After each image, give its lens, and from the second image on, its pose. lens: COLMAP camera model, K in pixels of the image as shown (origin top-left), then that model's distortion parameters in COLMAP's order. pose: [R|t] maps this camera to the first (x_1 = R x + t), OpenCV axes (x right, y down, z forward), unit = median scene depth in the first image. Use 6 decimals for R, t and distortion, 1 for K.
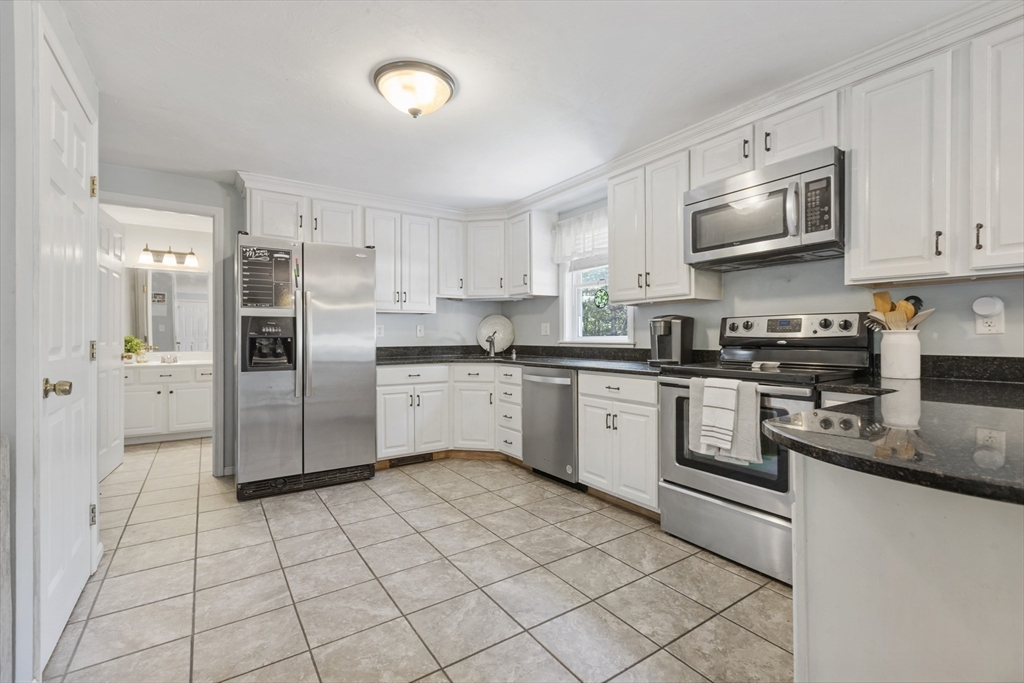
lens RADIAL K [[453.2, 0, 510.9], [0, 453.2, 337.8], [0, 0, 1]] dist [0.003346, -0.001072]
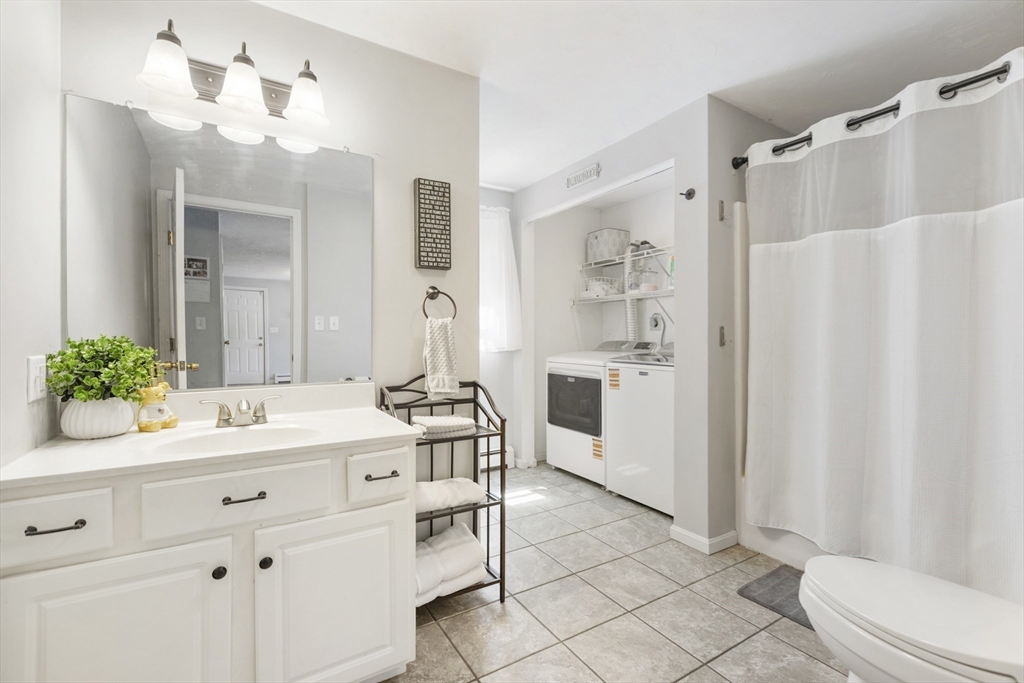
lens RADIAL K [[453.2, 0, 510.9], [0, 453.2, 337.8], [0, 0, 1]] dist [0.003346, -0.001072]
pose [[0.999055, -0.000601, -0.043471, -0.887739], [0.000694, 0.999998, 0.002125, -0.008643], [0.043469, -0.002153, 0.999052, 1.117417]]
